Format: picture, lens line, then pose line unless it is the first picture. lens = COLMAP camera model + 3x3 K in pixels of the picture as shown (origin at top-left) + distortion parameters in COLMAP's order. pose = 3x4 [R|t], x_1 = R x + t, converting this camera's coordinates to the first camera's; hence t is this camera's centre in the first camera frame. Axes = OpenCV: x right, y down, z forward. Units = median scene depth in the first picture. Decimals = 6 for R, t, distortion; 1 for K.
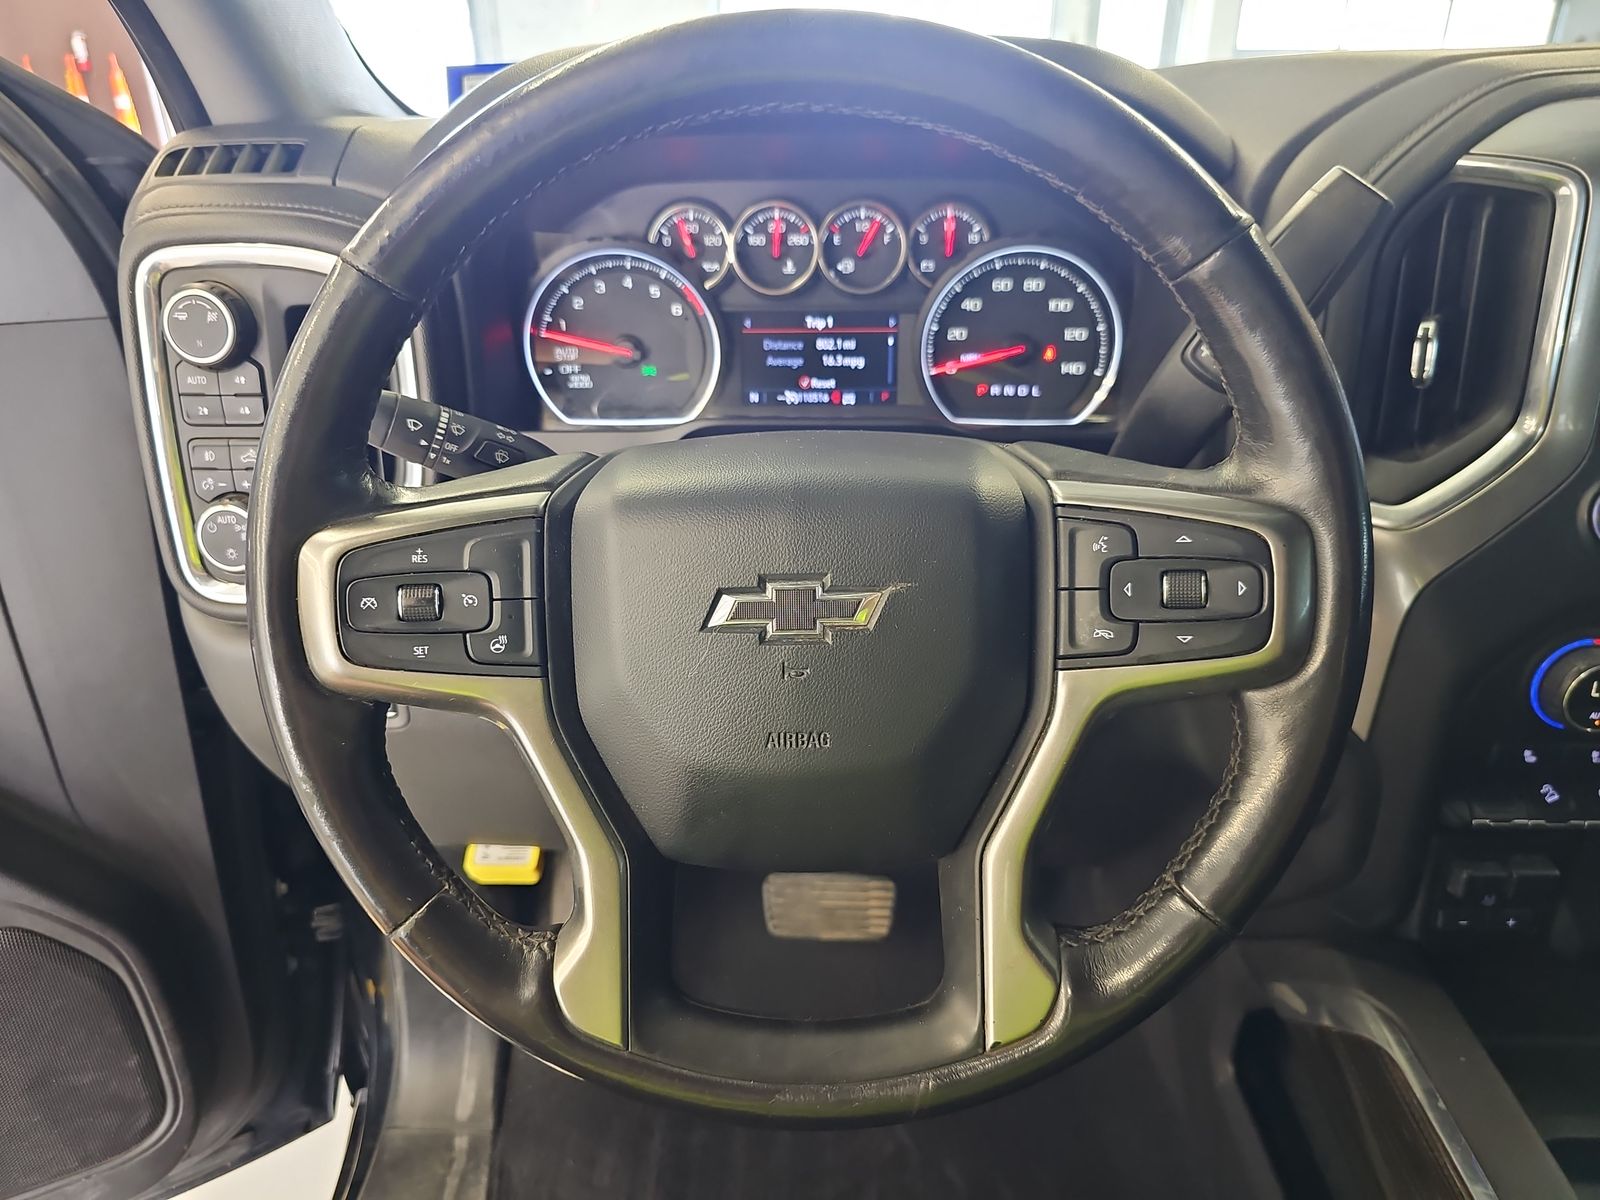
lens RADIAL K [[1081.4, 0, 800.0], [0, 1081.4, 600.0], [0, 0, 1]] dist [0.006332, -0.002168]
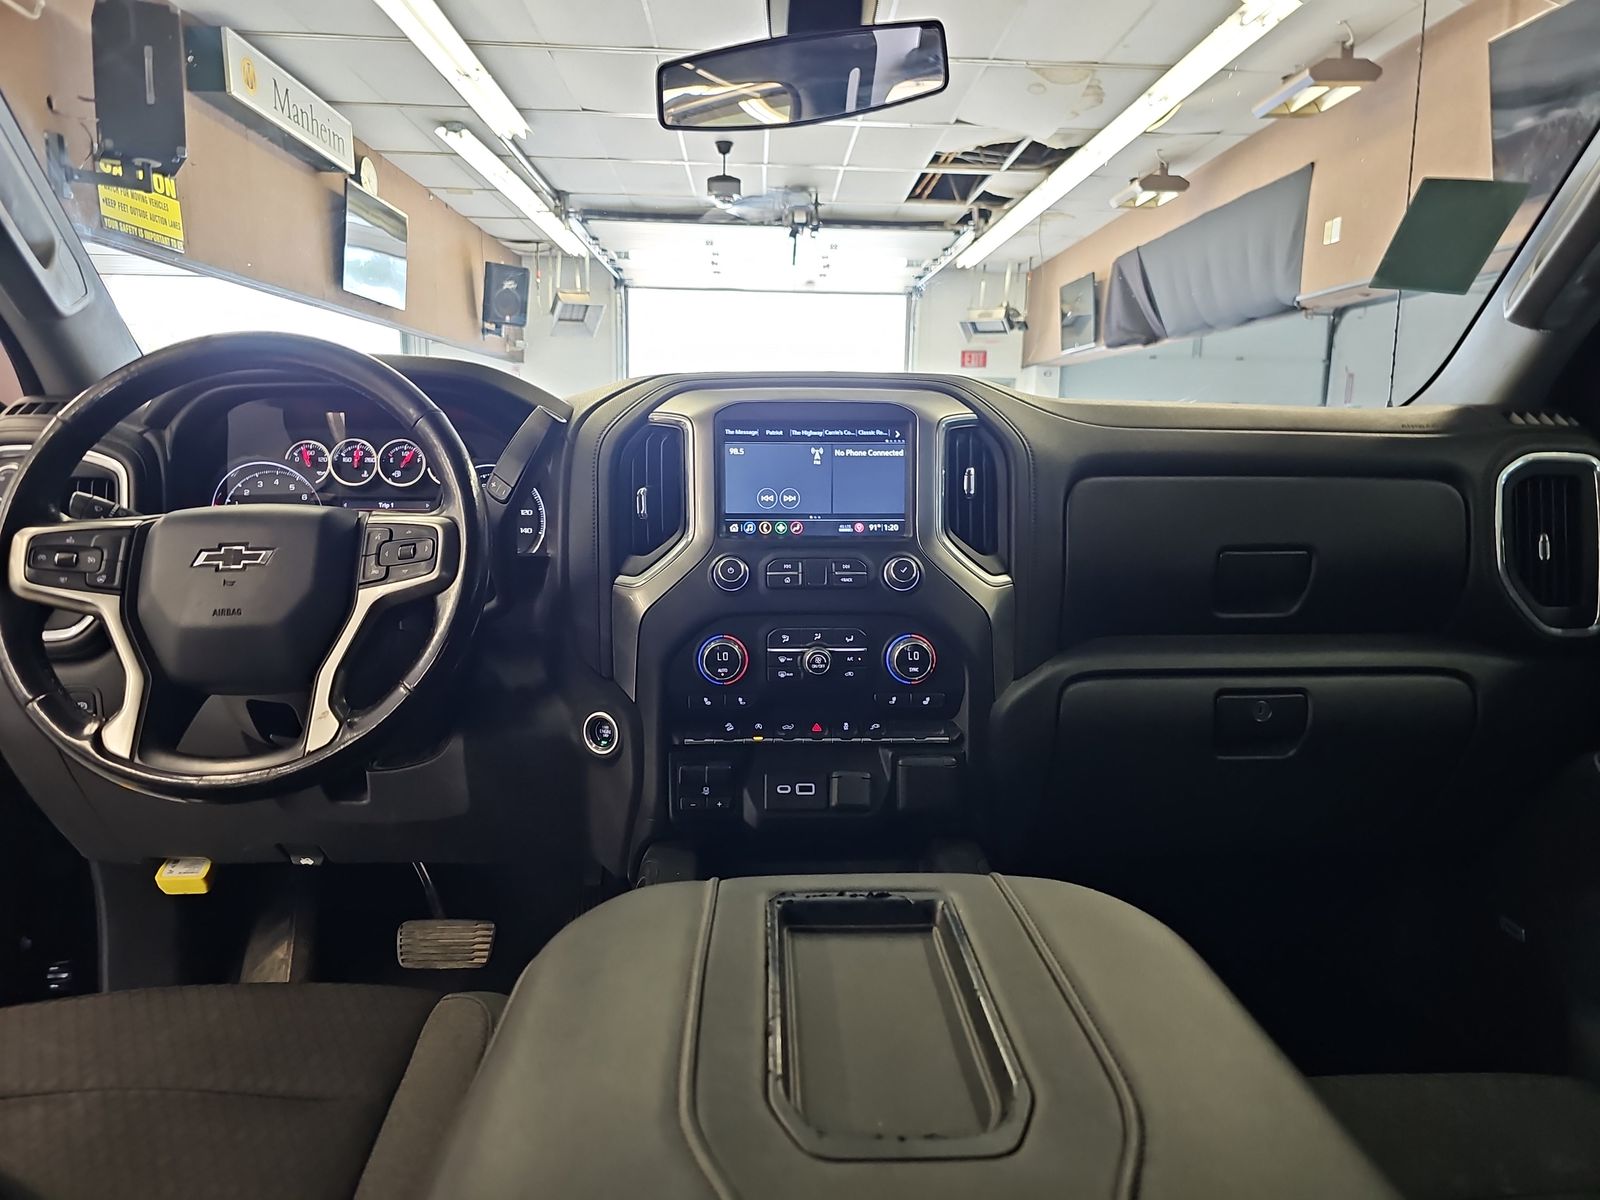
lens RADIAL K [[1052.7, 0, 820.7], [0, 1052.7, 603.3], [0, 0, 1]] dist [-0.002029, 0.000186]
pose [[0.995450, 0.005925, 0.095098, 0.986574], [0.023978, 0.950368, -0.310203, 0.793274], [-0.092216, 0.311072, 0.945902, -1.165511]]
